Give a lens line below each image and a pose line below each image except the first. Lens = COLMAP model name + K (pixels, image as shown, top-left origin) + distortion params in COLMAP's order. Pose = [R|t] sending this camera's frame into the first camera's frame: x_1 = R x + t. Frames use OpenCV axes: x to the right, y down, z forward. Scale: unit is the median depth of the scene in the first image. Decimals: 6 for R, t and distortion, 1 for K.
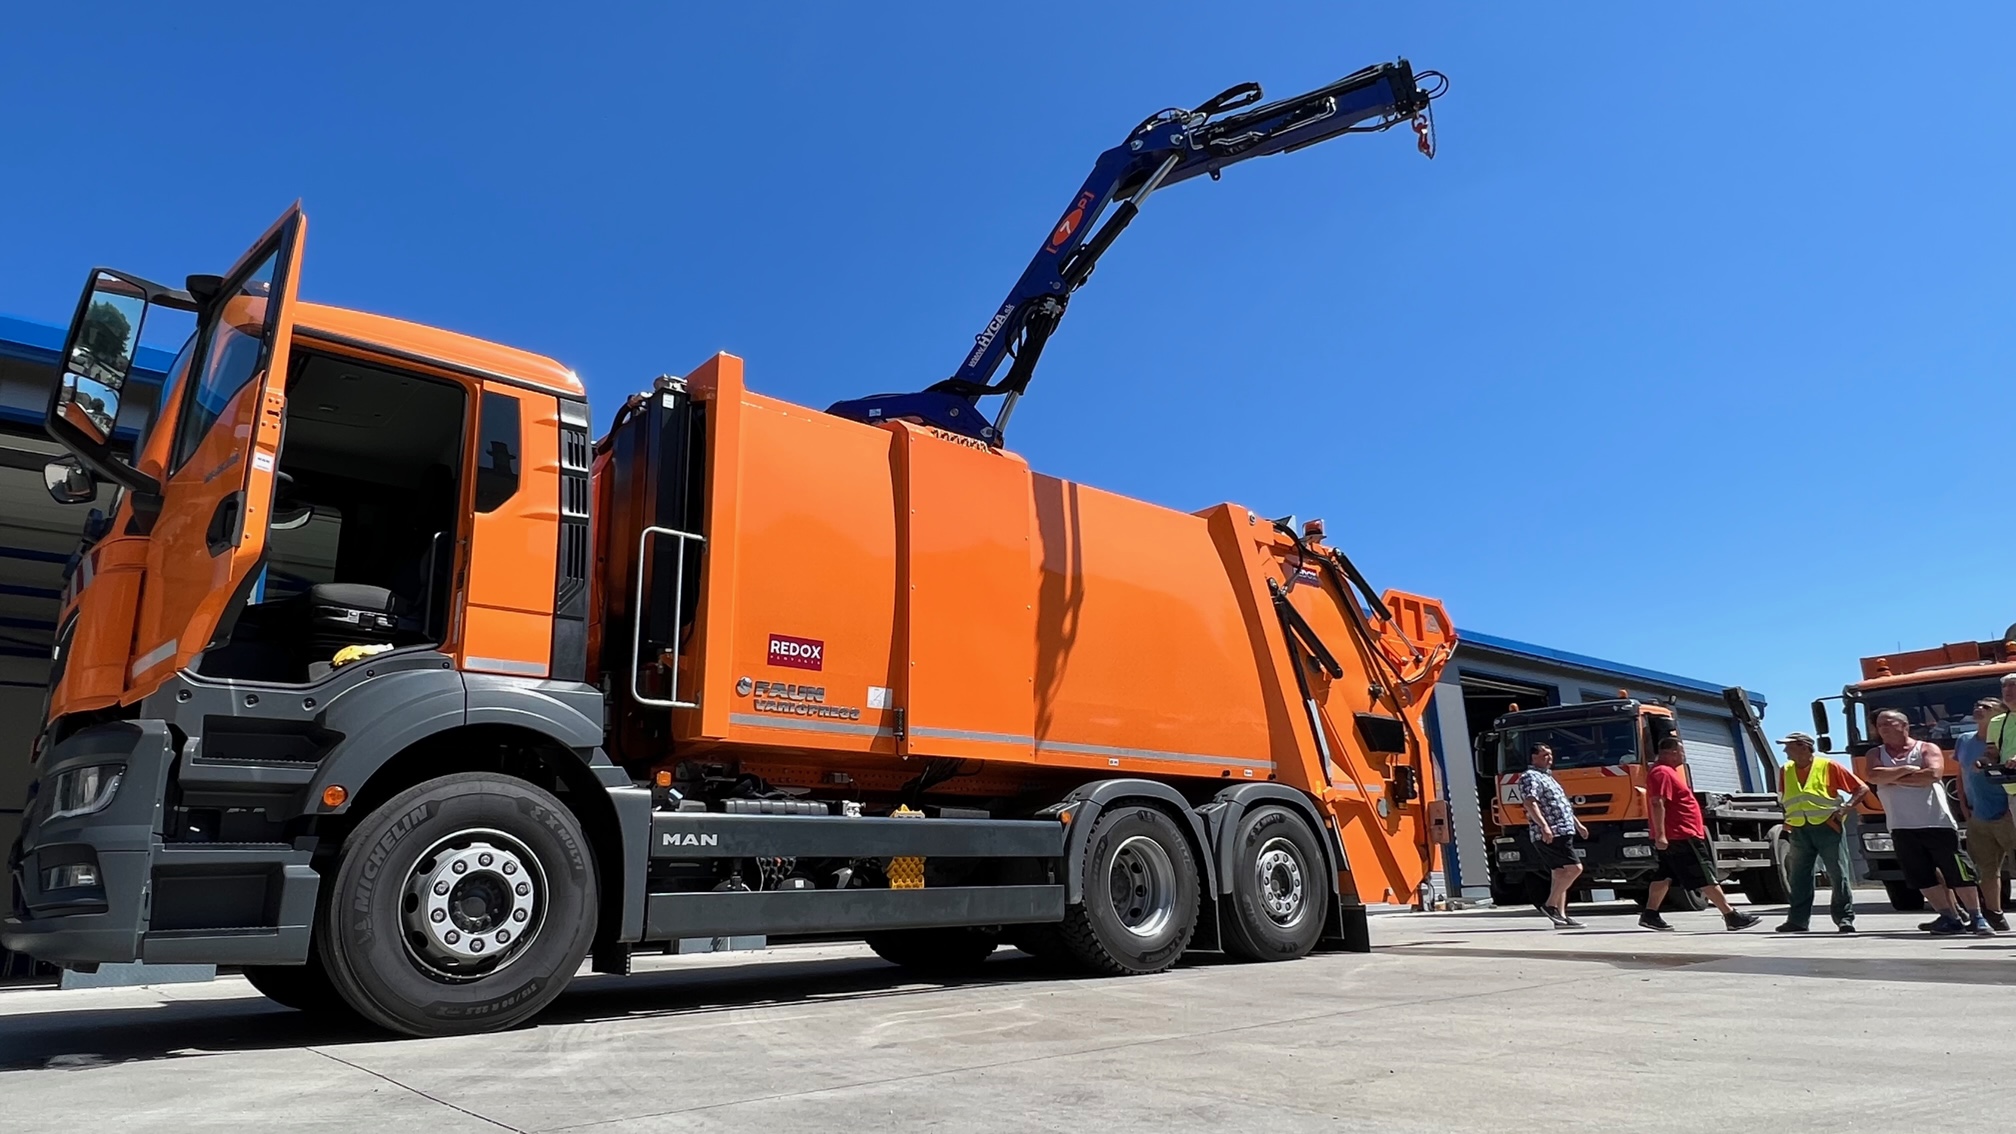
lens RADIAL K [[1230.1, 0, 1069.3], [0, 1230.1, 569.9], [0, 0, 1]] dist [-0.016537, -0.003193]
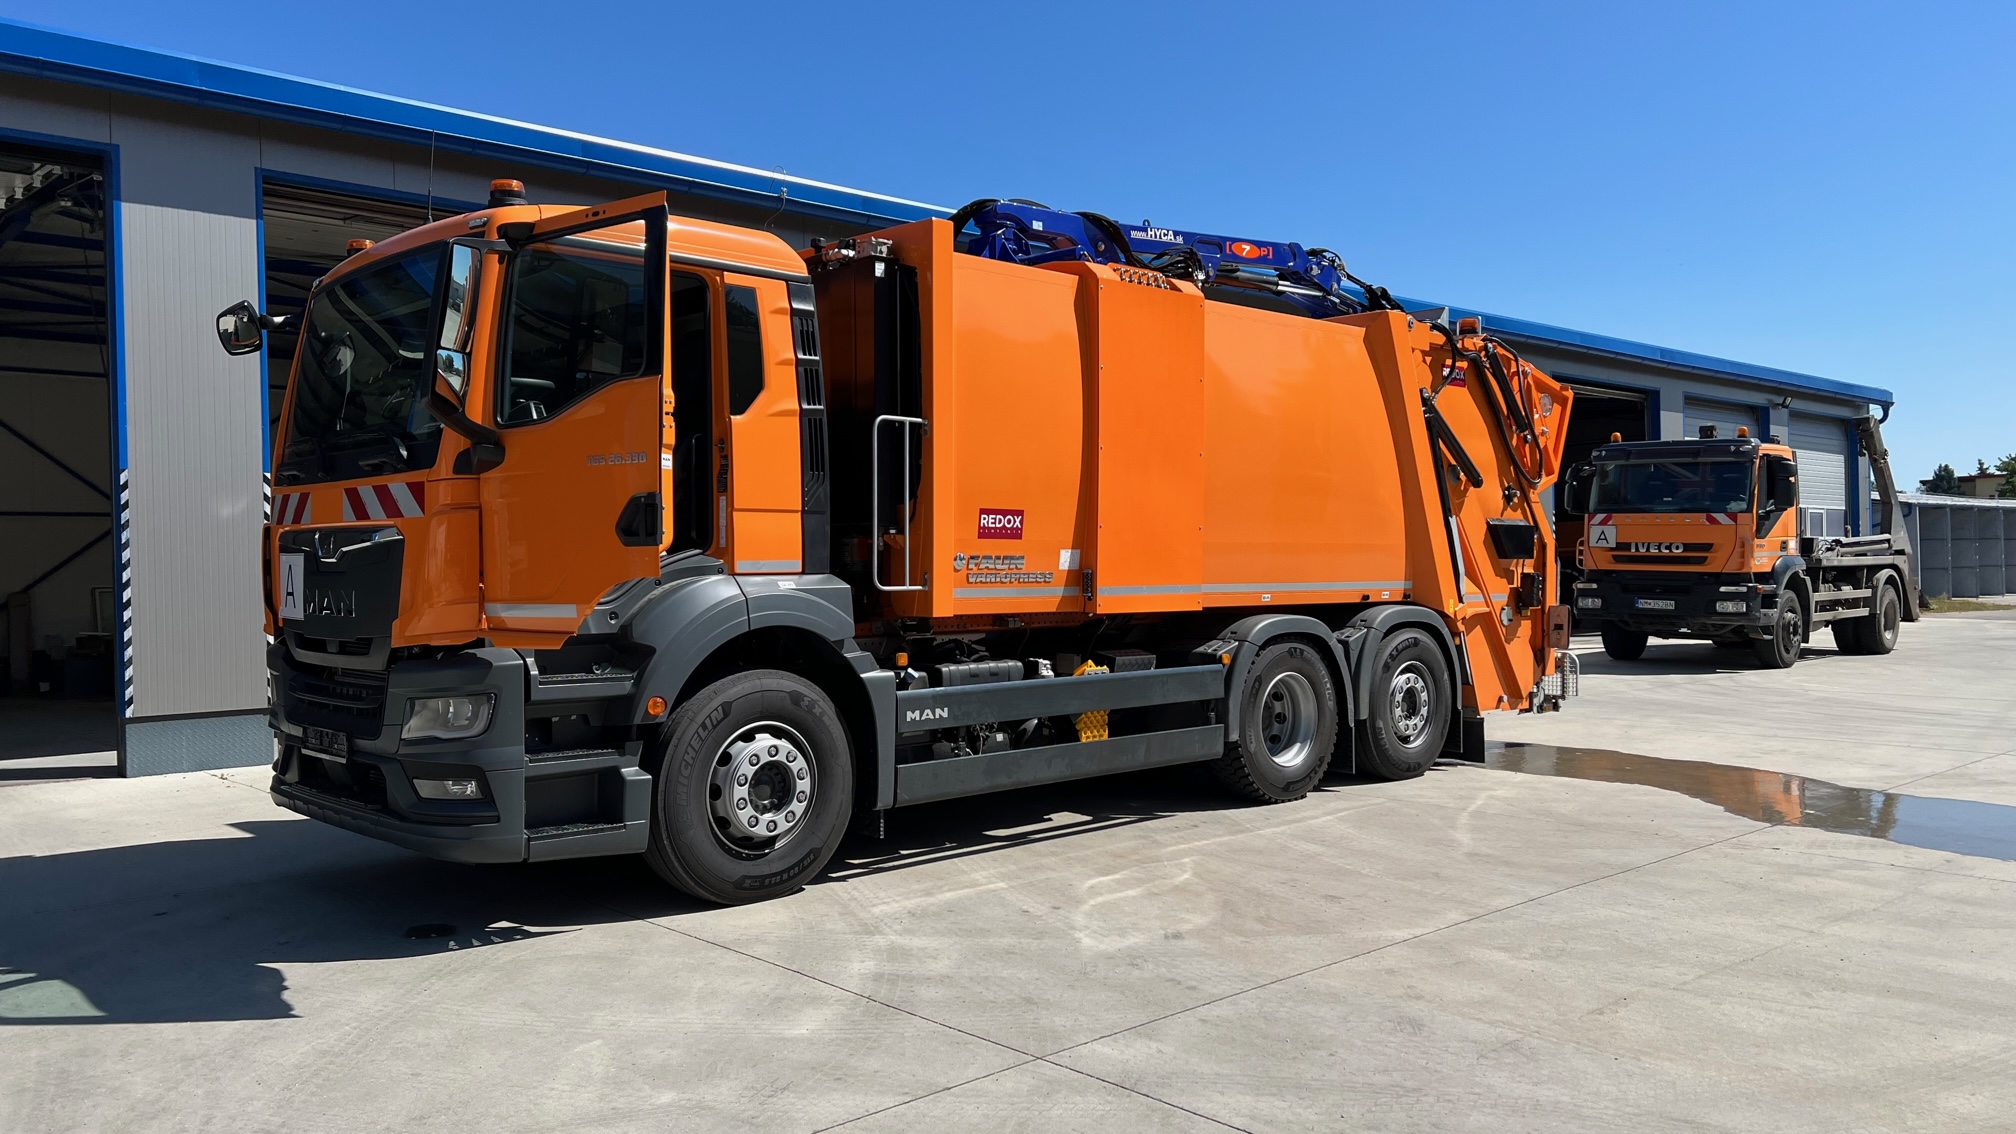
lens RADIAL K [[1583.0, 0, 1092.6], [0, 1583.0, 569.4], [0, 0, 1]] dist [0.002300, -0.004104]
pose [[0.997536, 0.031363, 0.062761, -0.189621], [-0.047250, 0.961564, 0.270483, -0.209435], [-0.051865, -0.272782, 0.960677, -0.218733]]
